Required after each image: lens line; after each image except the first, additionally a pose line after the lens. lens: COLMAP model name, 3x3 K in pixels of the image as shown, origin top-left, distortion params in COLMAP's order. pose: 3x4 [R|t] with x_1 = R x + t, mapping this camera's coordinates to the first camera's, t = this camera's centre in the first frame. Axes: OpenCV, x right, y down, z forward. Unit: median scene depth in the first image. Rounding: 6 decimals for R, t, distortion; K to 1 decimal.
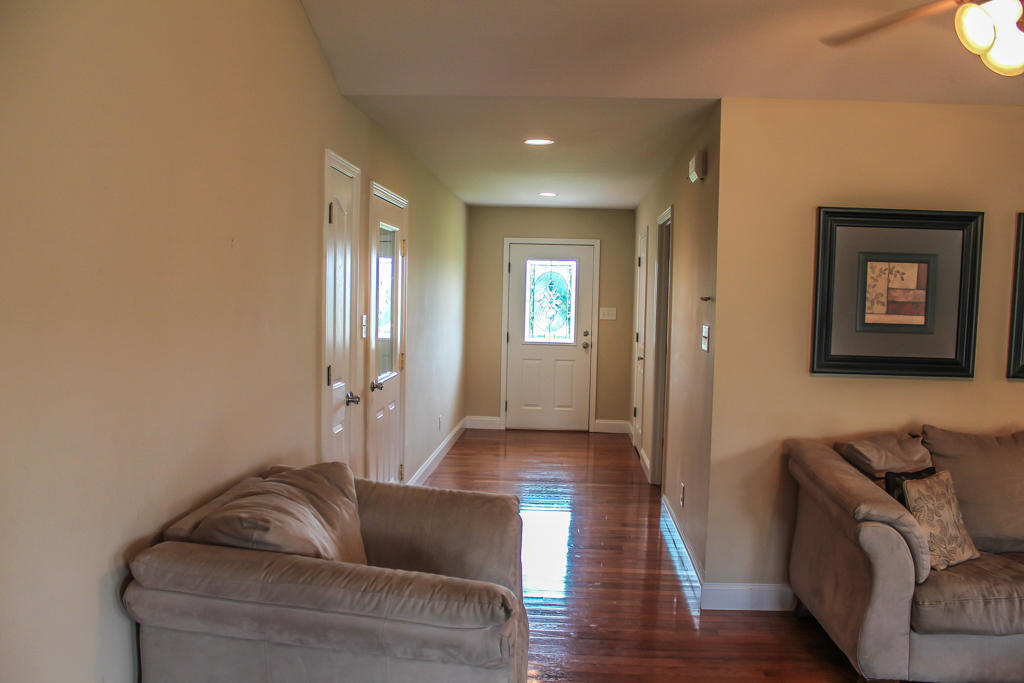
lens RADIAL K [[840.6, 0, 513.4], [0, 840.6, 359.6], [0, 0, 1]] dist [-0.177425, 0.154058]
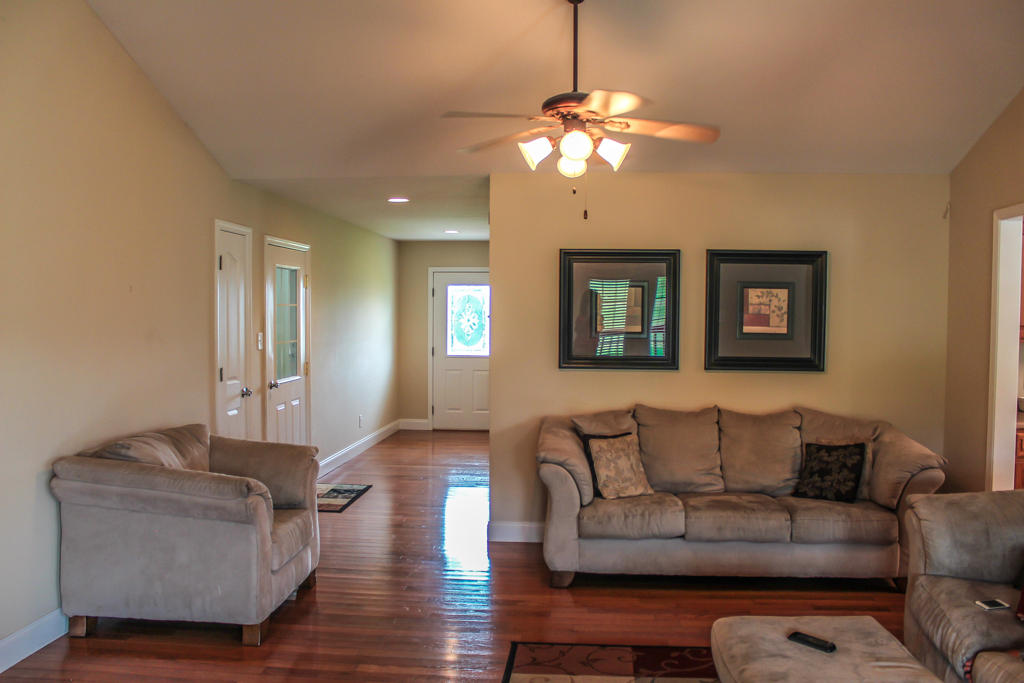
lens RADIAL K [[840.6, 0, 513.4], [0, 840.6, 359.6], [0, 0, 1]] dist [-0.177425, 0.154058]
pose [[0.999649, -0.014829, -0.021937, 0.326535], [0.014317, 0.999626, -0.023321, 0.034519], [0.022274, 0.022998, 0.999487, -0.432128]]
